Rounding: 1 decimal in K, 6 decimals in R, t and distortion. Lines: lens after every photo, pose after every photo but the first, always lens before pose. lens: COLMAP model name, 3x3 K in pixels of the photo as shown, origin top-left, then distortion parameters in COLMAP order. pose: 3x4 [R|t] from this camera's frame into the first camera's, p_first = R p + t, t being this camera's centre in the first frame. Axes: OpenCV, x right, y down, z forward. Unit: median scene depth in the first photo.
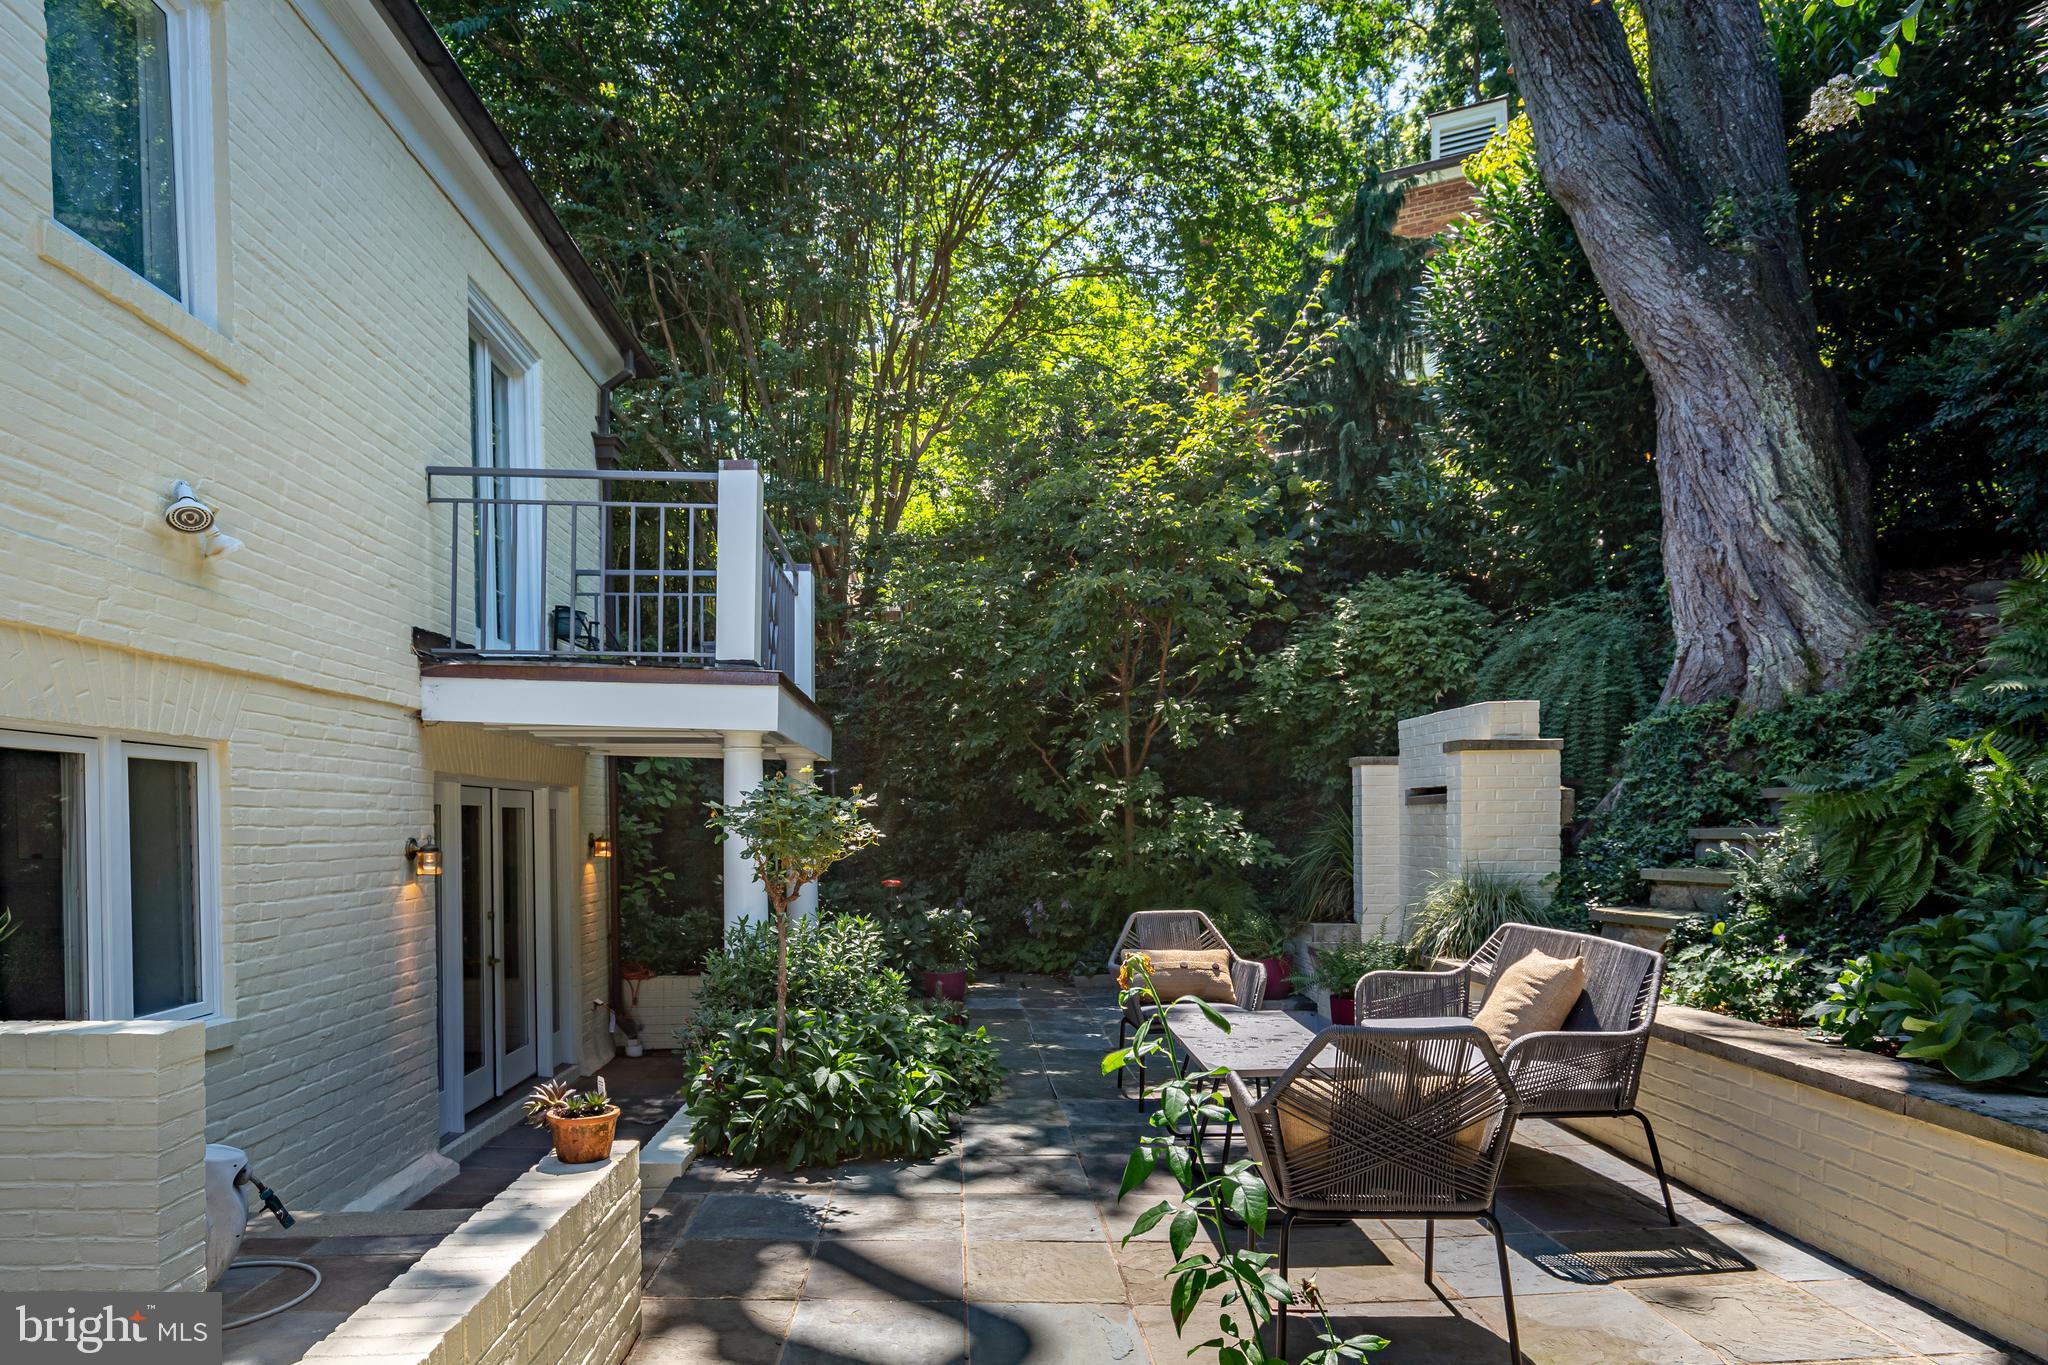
lens RADIAL K [[1221.4, 0, 1043.3], [0, 1221.4, 827.4], [0, 0, 1]] dist [-0.001872, -0.000251]
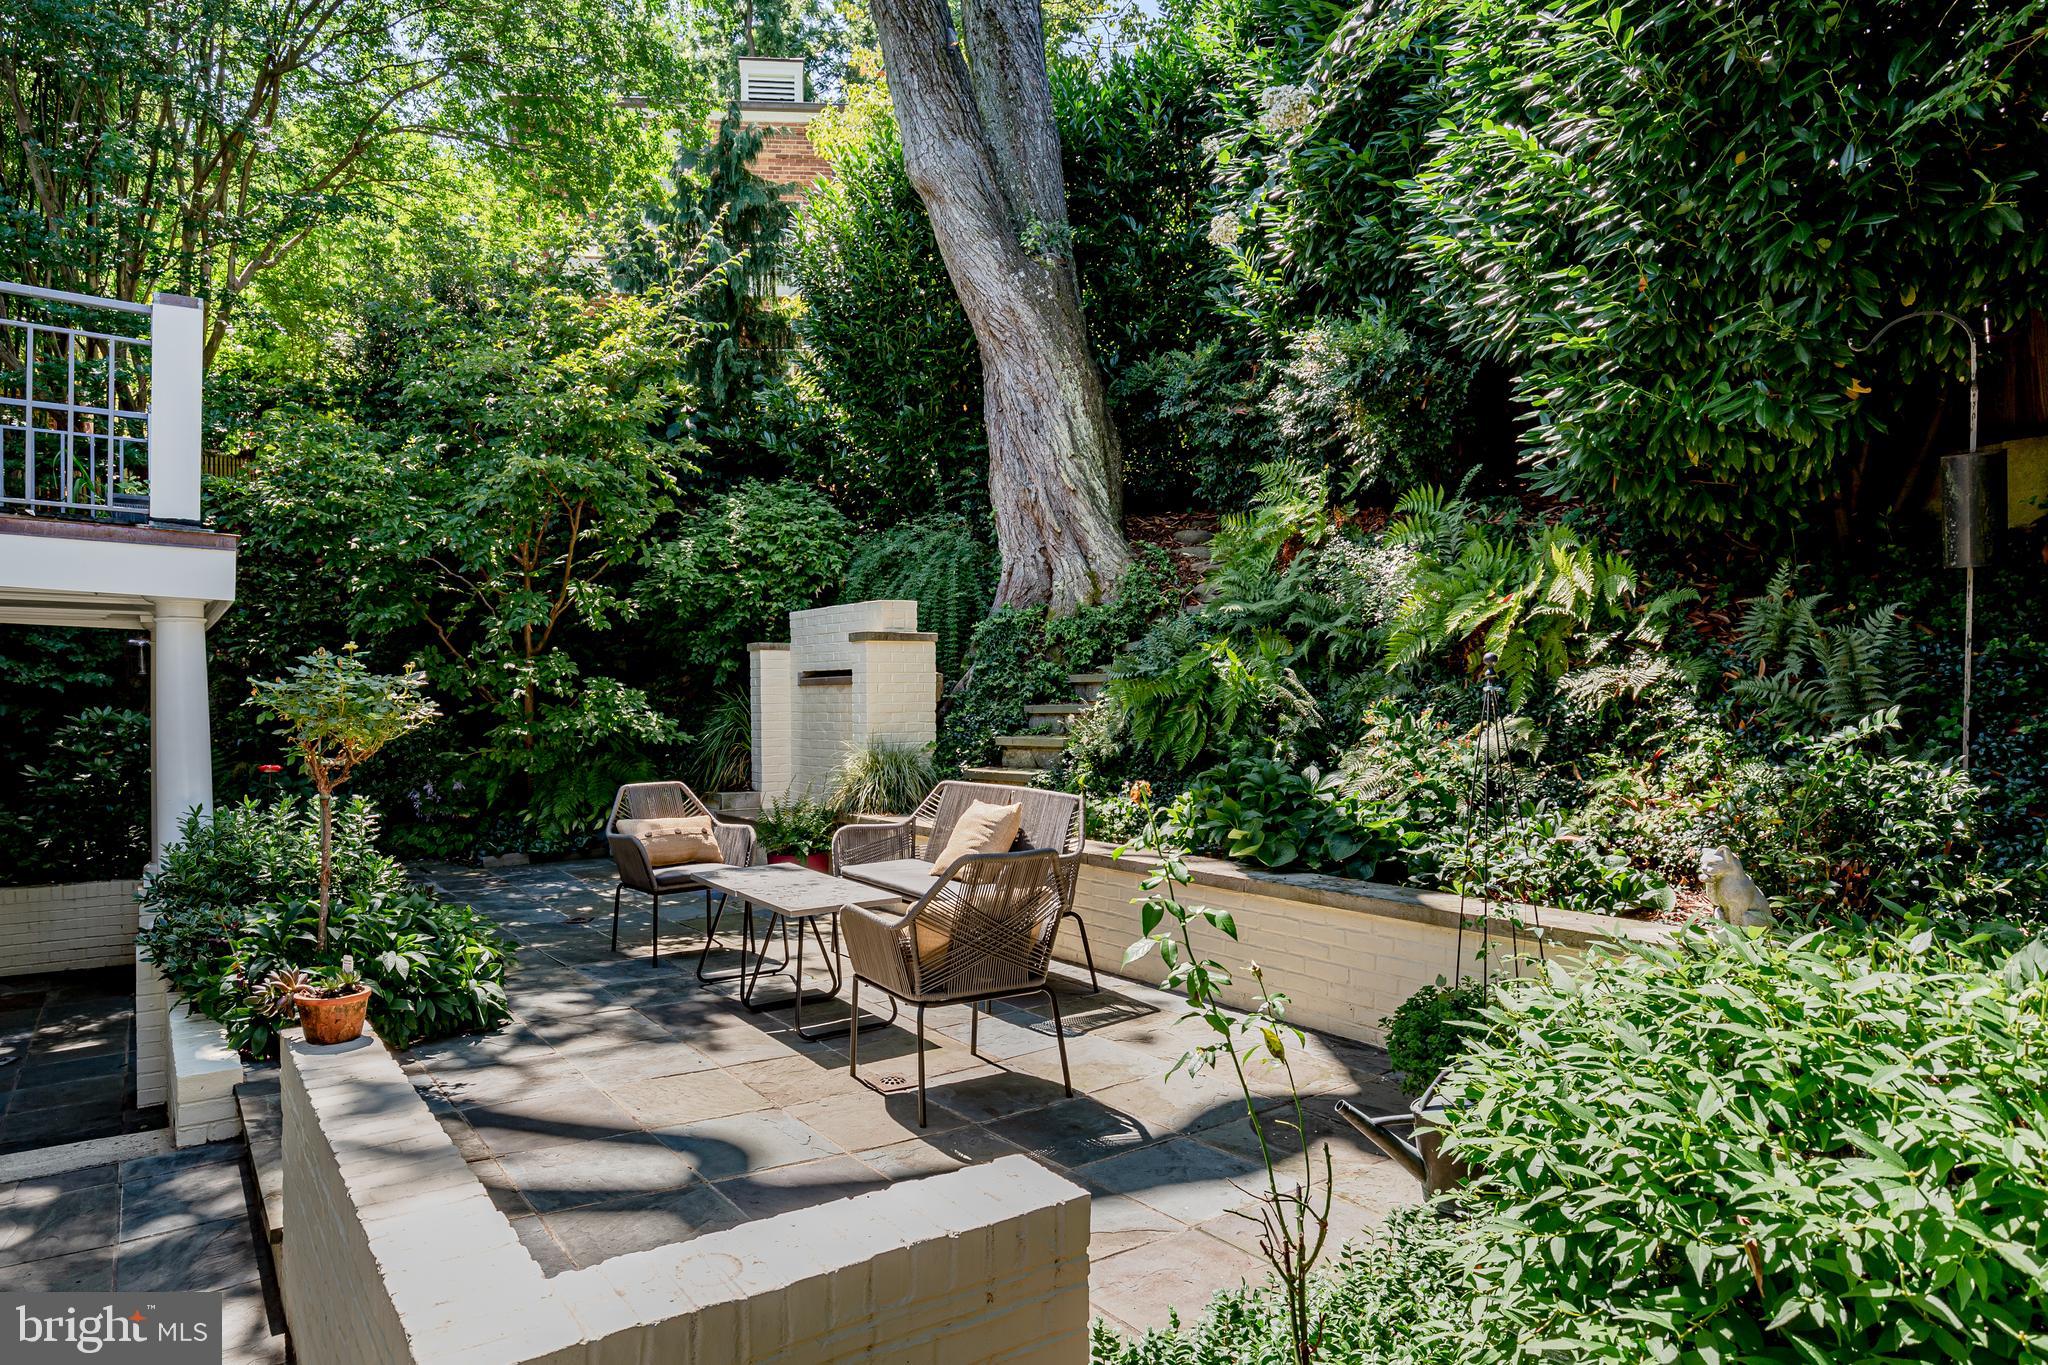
lens RADIAL K [[1158.6, 0, 1021.7], [0, 1158.6, 691.0], [0, 0, 1]] dist [0.003362, -0.004510]
pose [[0.841098, 0.003547, 0.540872, -0.123654], [0.003920, 0.999912, -0.012654, 0.001040], [-0.540869, 0.012764, 0.841010, -0.026701]]
